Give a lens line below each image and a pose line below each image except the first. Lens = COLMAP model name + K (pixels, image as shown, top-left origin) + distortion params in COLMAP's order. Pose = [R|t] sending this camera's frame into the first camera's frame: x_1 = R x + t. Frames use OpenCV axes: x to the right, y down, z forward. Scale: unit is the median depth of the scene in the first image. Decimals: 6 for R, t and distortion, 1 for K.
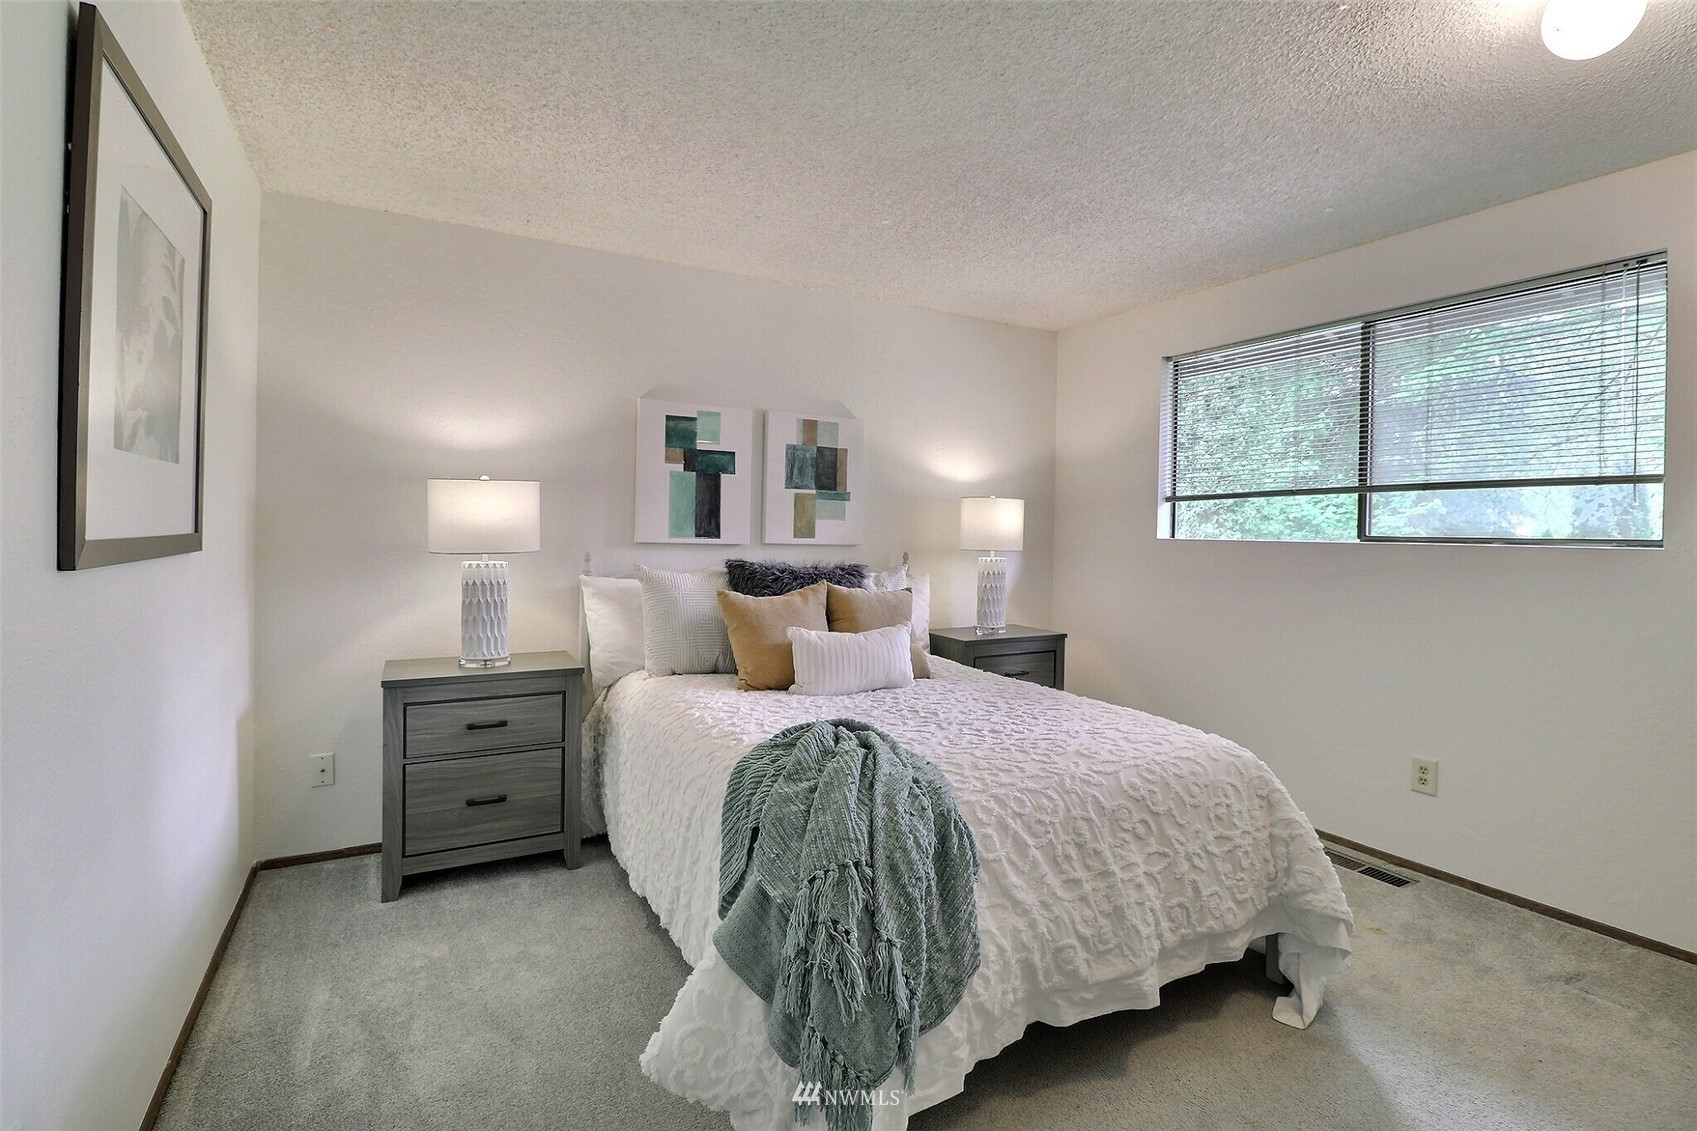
lens RADIAL K [[799.0, 0, 846.9], [0, 799.0, 549.8], [0, 0, 1]] dist [-0.013432, -0.003904]
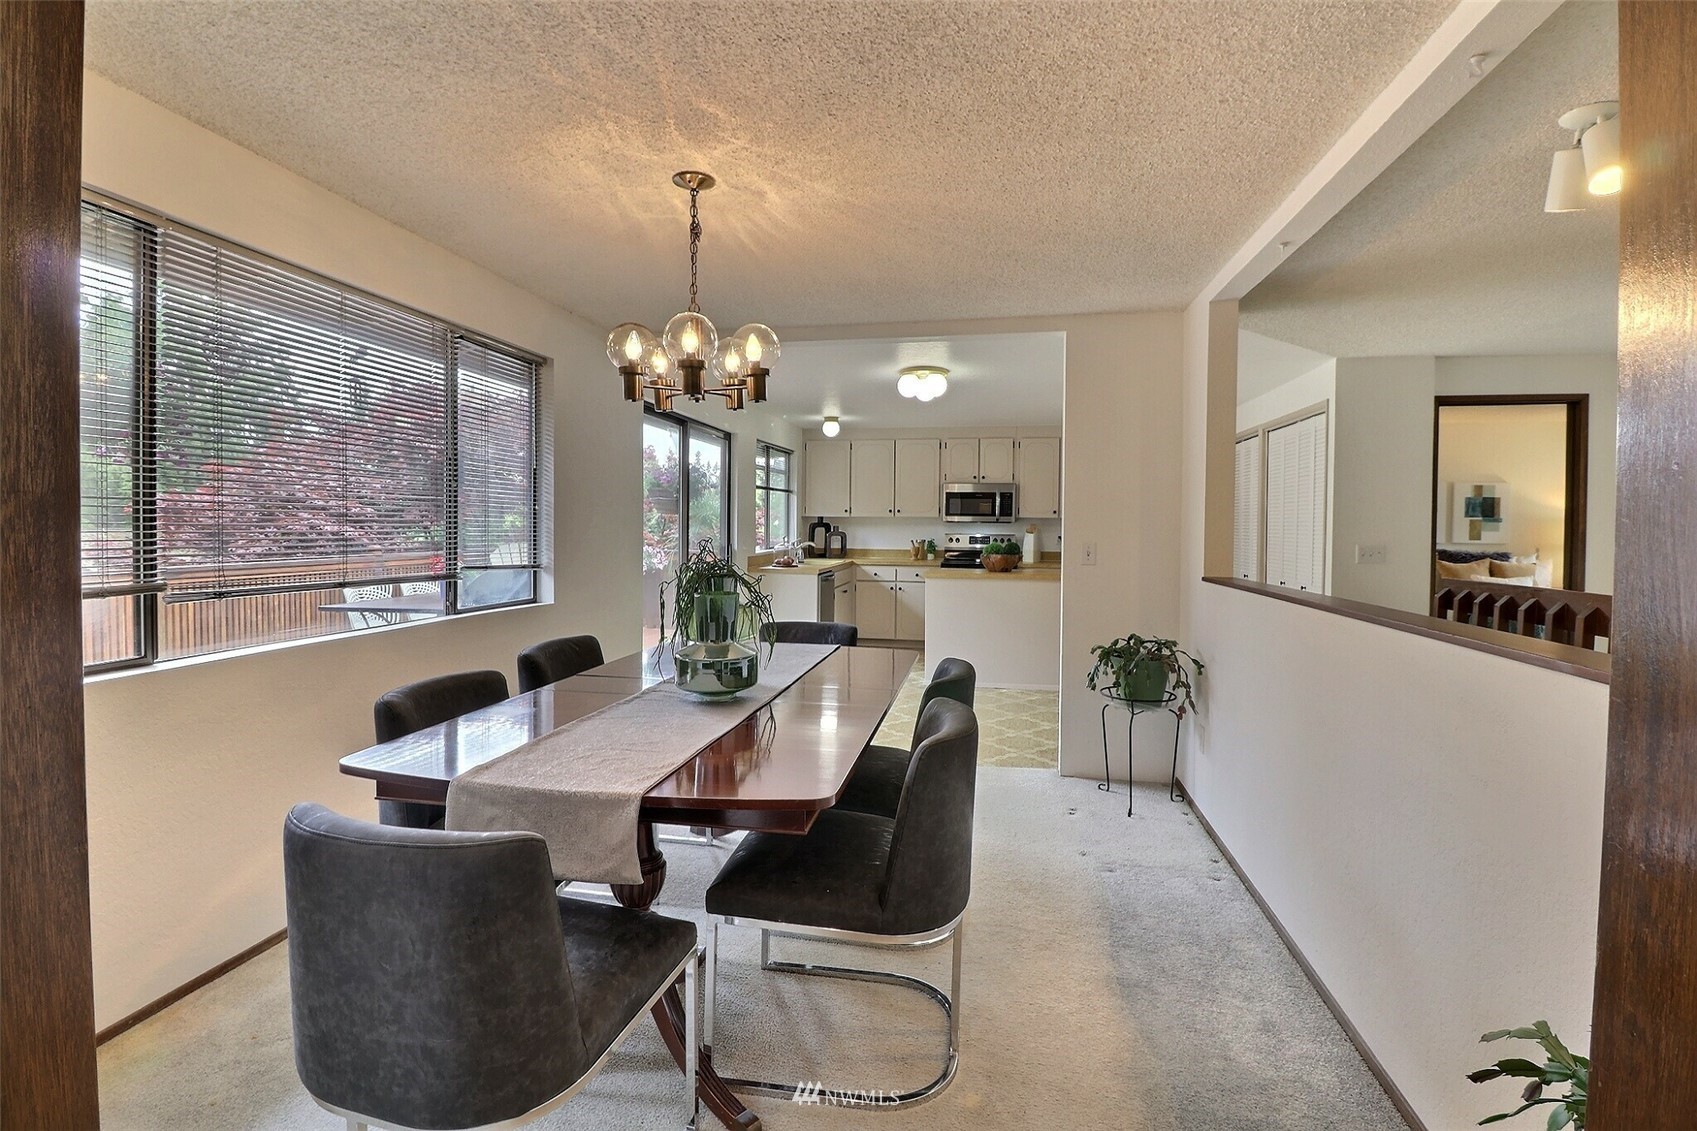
lens RADIAL K [[799.0, 0, 850.5], [0, 799.0, 556.3], [0, 0, 1]] dist [-0.013432, -0.003904]
pose [[0.777213, 0.007113, -0.629198, -0.019882], [-0.008062, 0.999967, 0.001345, 0.039308], [0.629186, 0.004027, 0.777244, -1.726056]]
